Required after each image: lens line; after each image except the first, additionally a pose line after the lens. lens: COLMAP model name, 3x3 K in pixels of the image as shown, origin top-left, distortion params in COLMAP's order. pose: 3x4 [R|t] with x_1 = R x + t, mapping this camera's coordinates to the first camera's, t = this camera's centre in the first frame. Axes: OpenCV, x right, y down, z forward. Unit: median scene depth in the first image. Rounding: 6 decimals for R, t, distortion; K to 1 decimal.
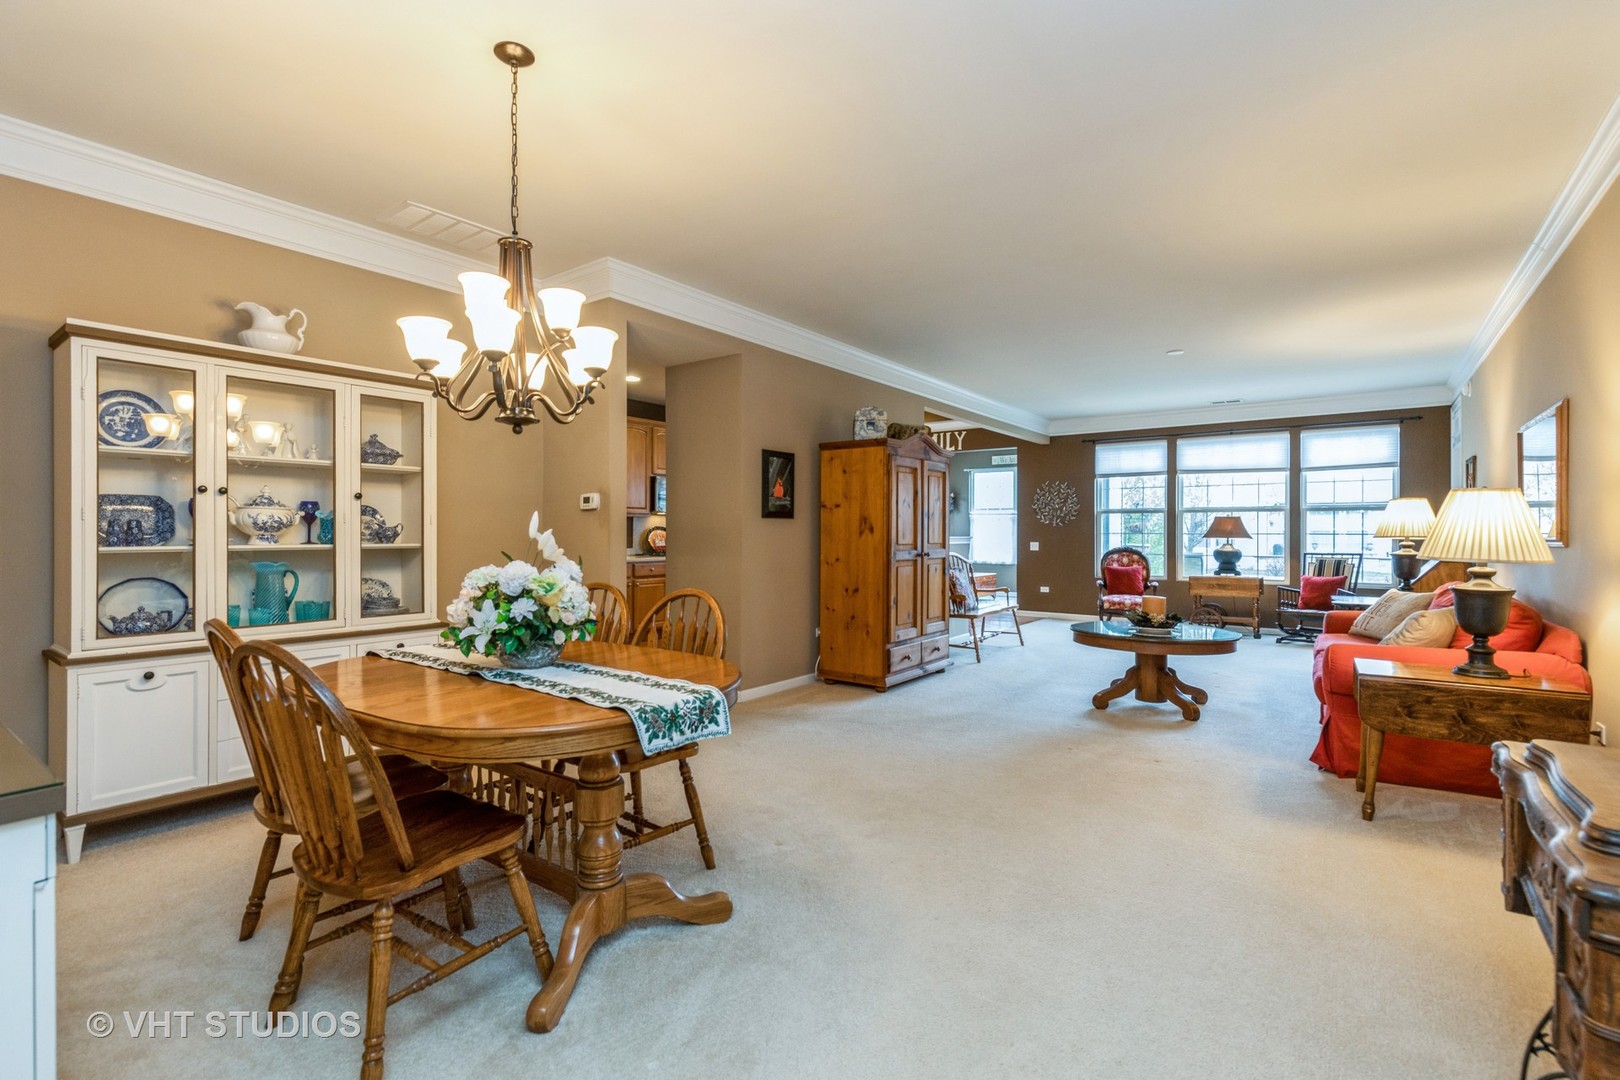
lens RADIAL K [[728.9, 0, 798.8], [0, 728.9, 520.1], [0, 0, 1]] dist [0.000775, -0.002569]
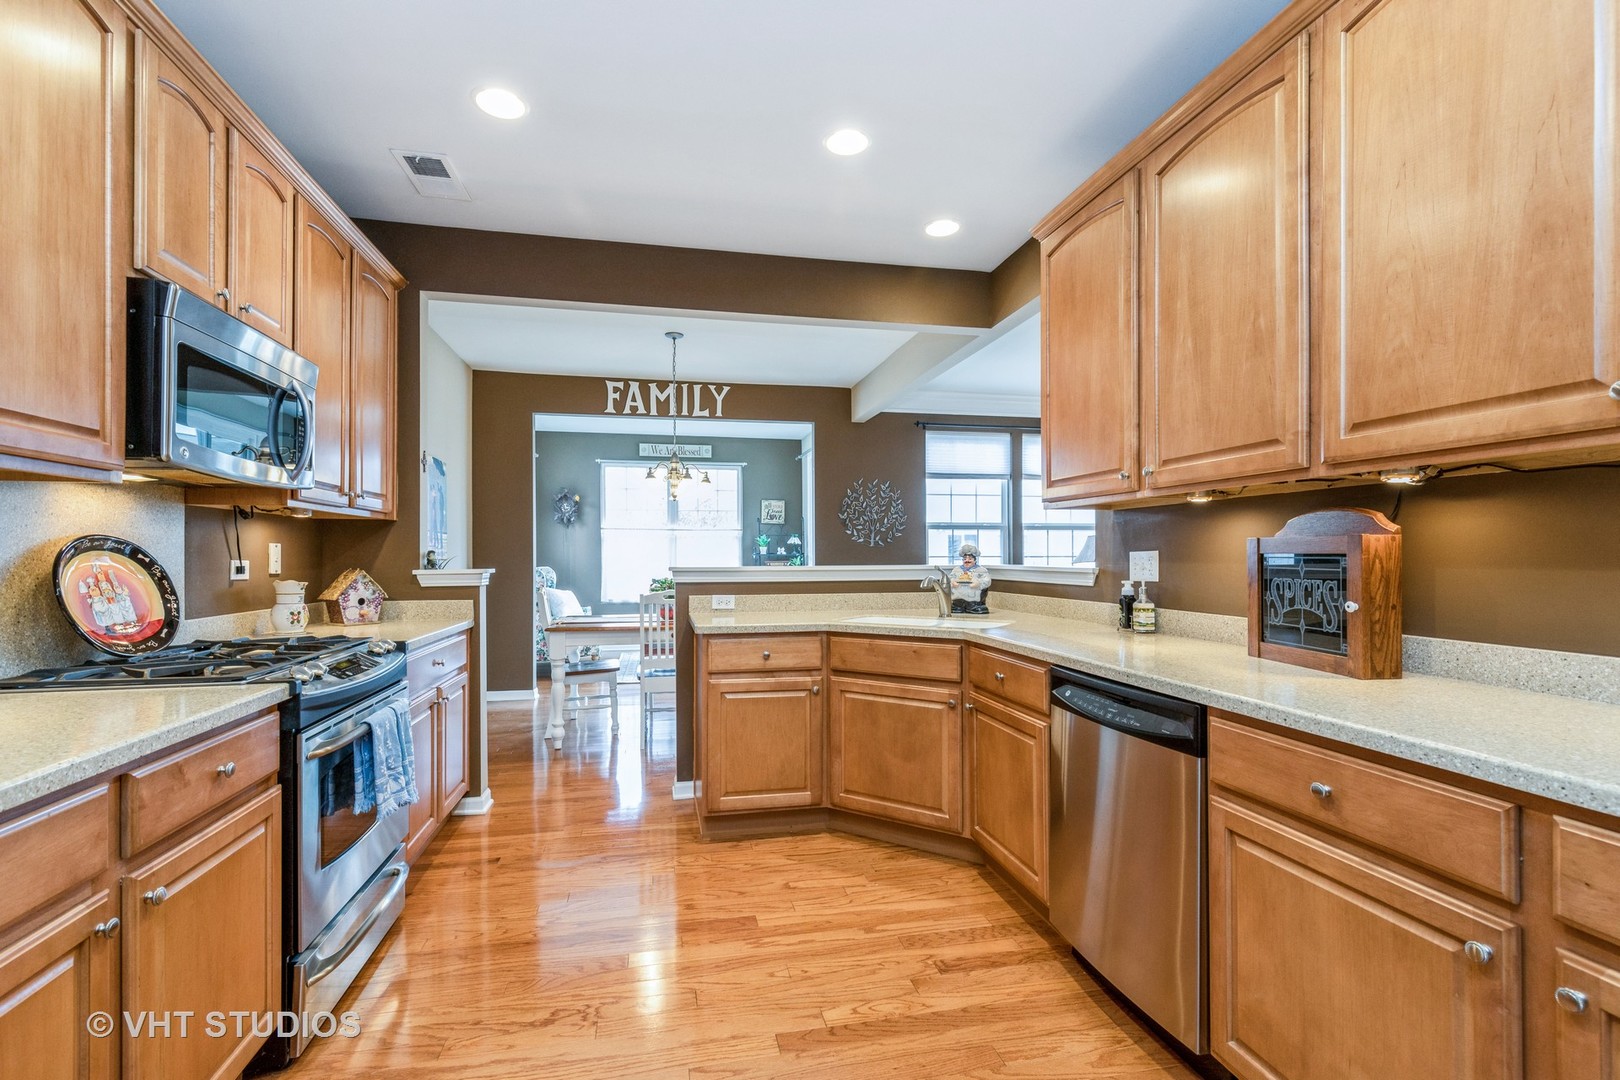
lens RADIAL K [[728.9, 0, 803.3], [0, 728.9, 556.6], [0, 0, 1]] dist [0.000775, -0.002569]
pose [[0.669937, -0.003544, 0.742410, -0.240460], [-0.011561, 0.999818, 0.015205, 0.010558], [-0.742328, -0.018770, 0.669773, 0.773038]]
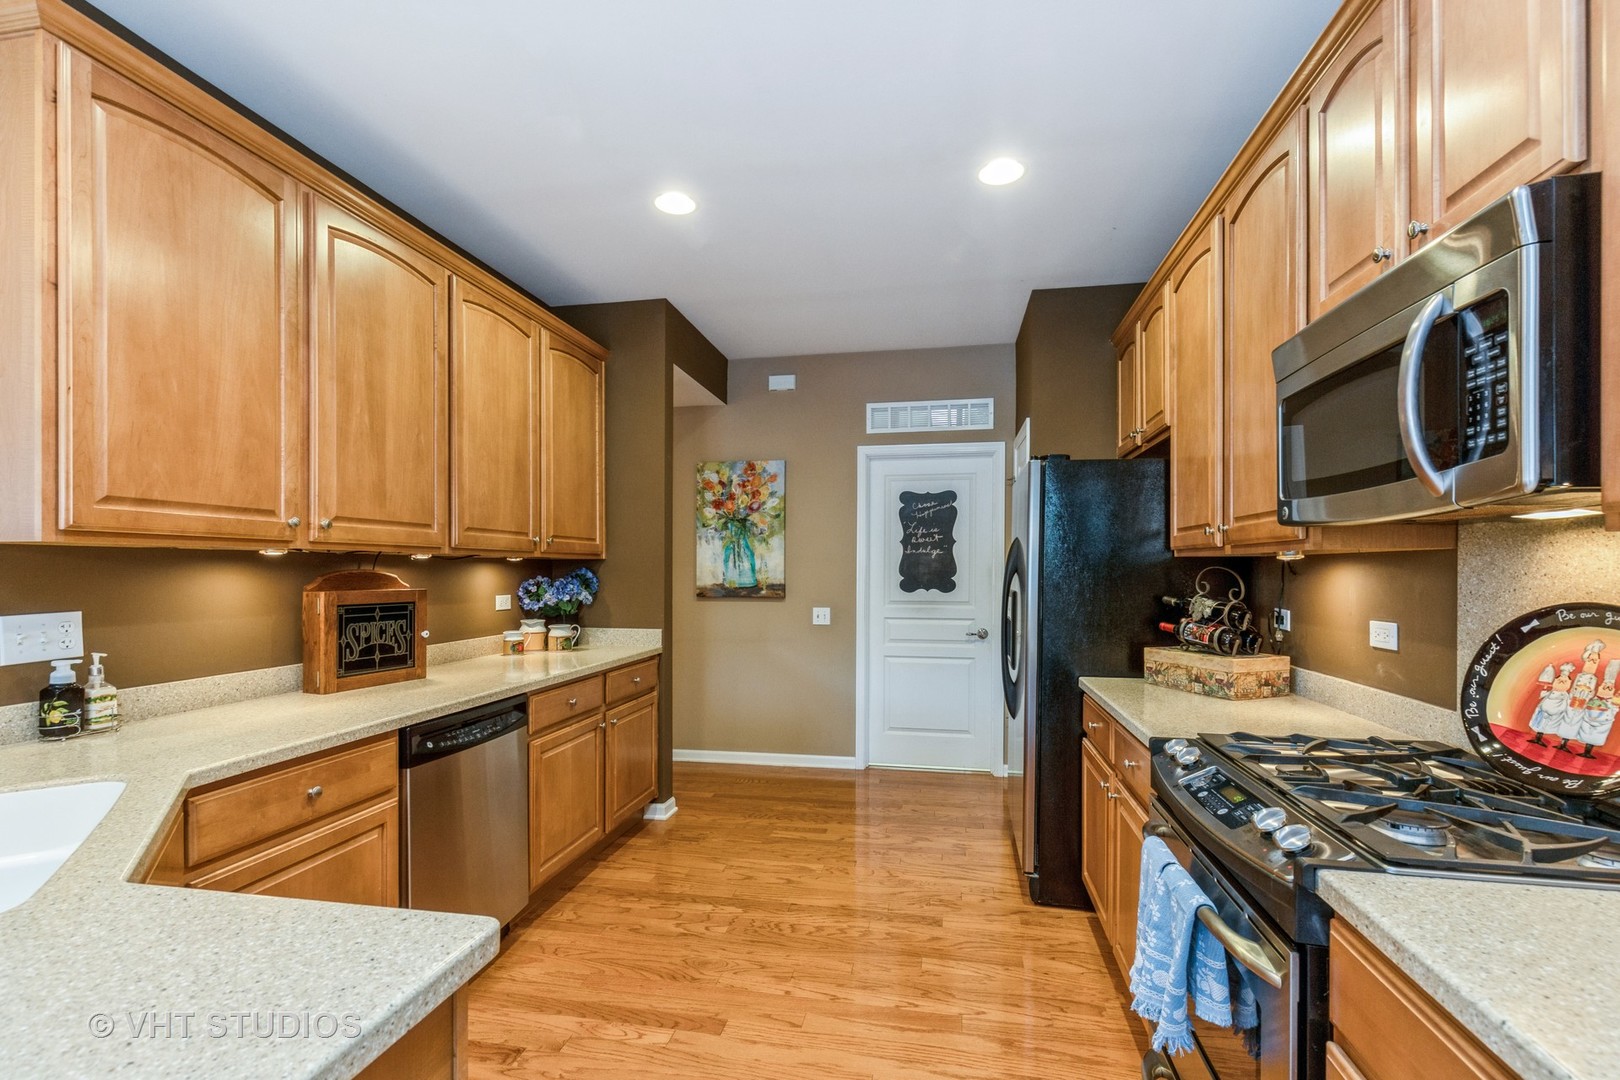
lens RADIAL K [[728.9, 0, 813.3], [0, 728.9, 579.3], [0, 0, 1]] dist [0.000775, -0.002569]
pose [[-0.897747, 0.007715, -0.440444, 0.013033], [0.009243, 0.999956, -0.001326, 0.002953], [0.440415, -0.005261, -0.897779, 1.189148]]
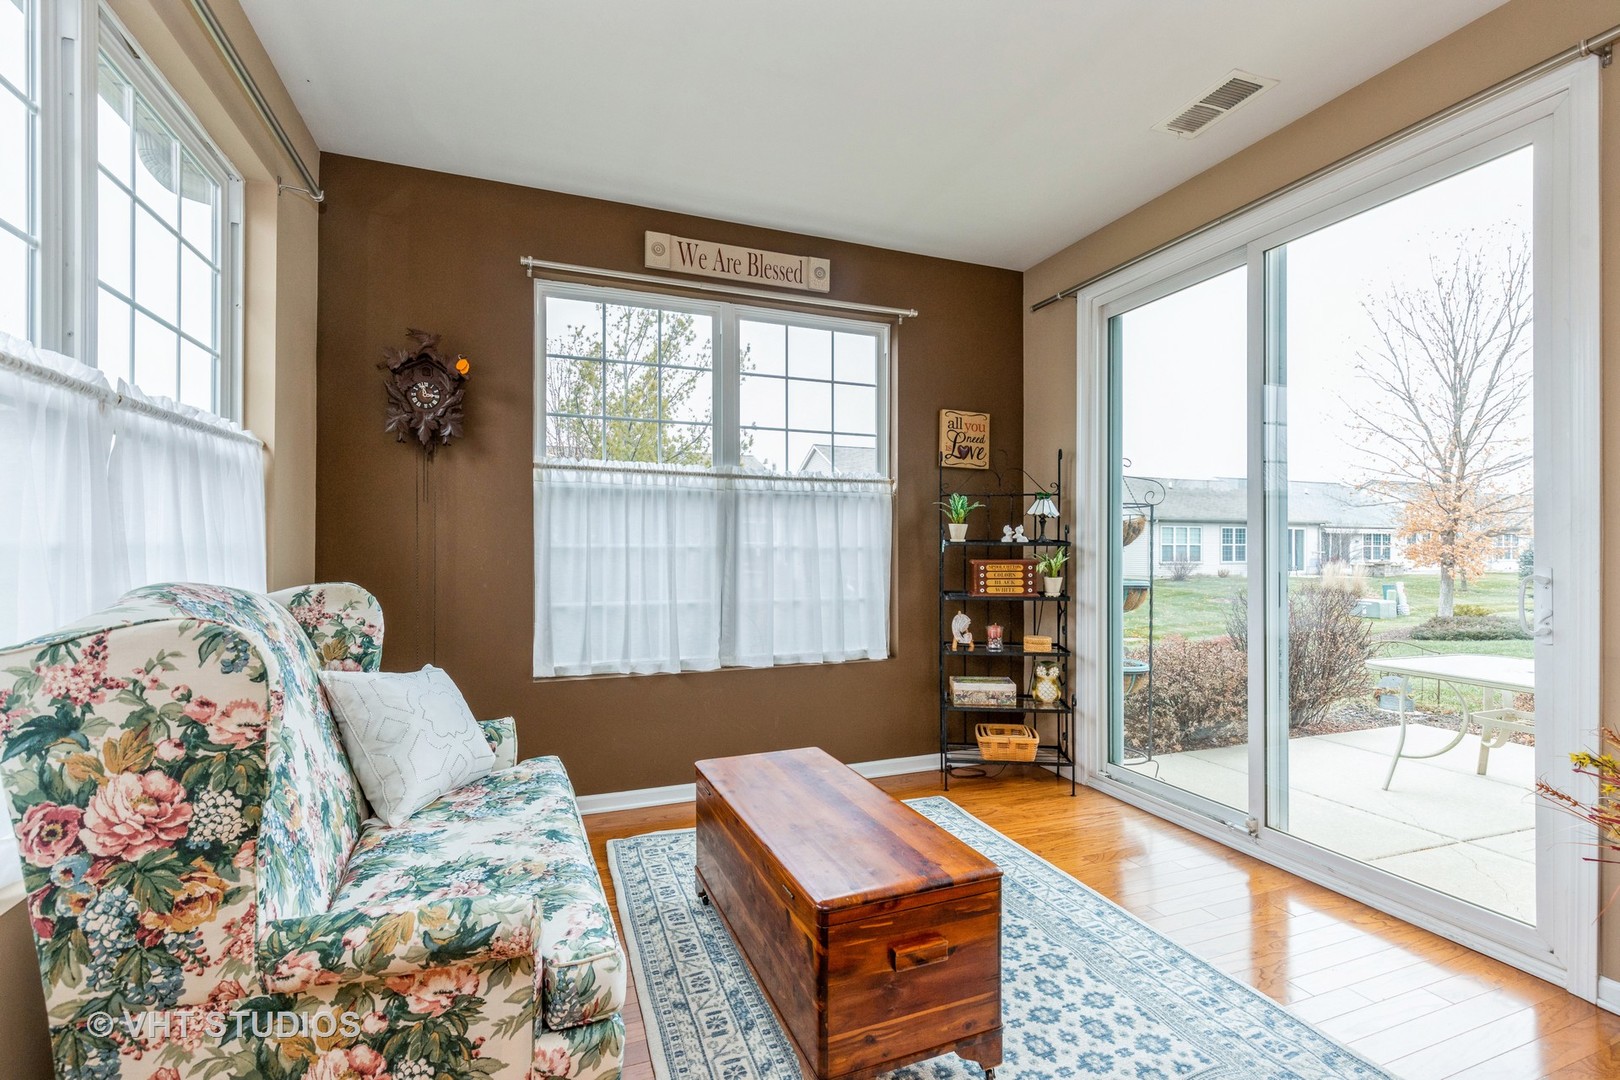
lens RADIAL K [[728.9, 0, 827.1], [0, 728.9, 545.3], [0, 0, 1]] dist [0.000775, -0.002569]
pose [[0.526337, -0.002225, 0.850273, 0.162527], [-0.019000, 0.999716, 0.014377, 0.023120], [-0.850064, -0.023722, 0.526145, 1.461472]]
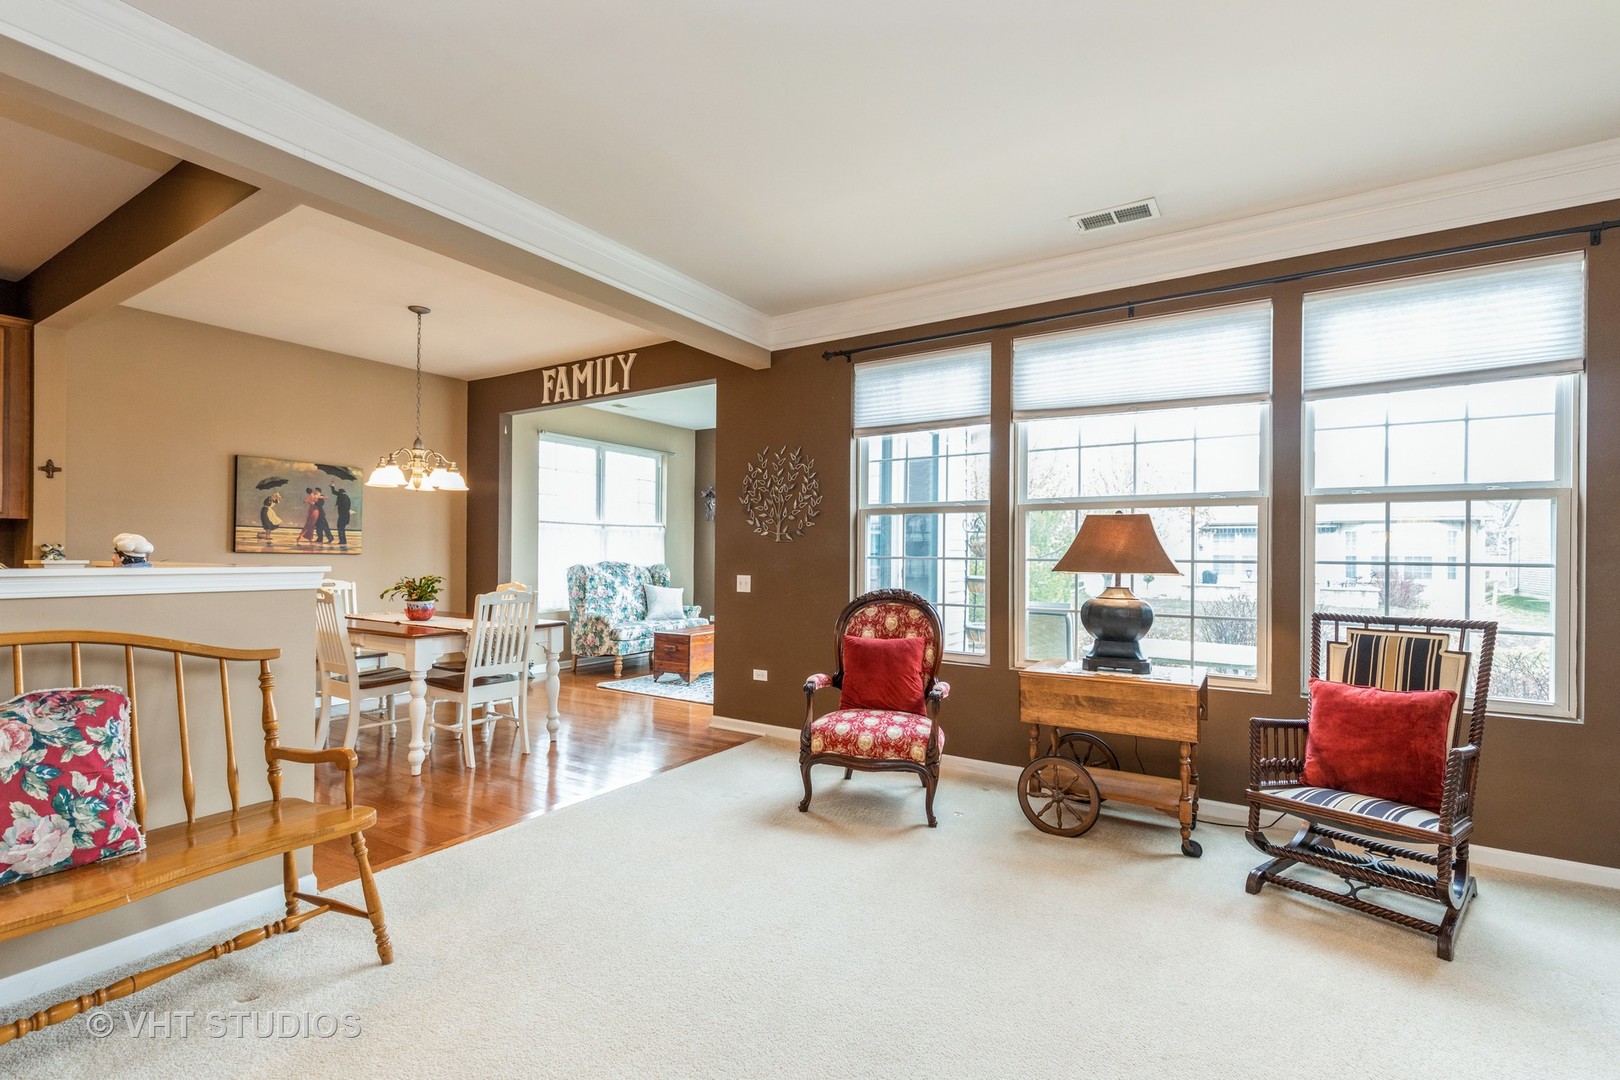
lens RADIAL K [[728.9, 0, 805.1], [0, 728.9, 543.9], [0, 0, 1]] dist [0.000775, -0.002569]
pose [[0.996567, 0.005535, 0.082602, 0.425757], [-0.005841, 0.999977, 0.003463, 0.010257], [-0.082581, -0.003934, 0.996577, 0.685294]]
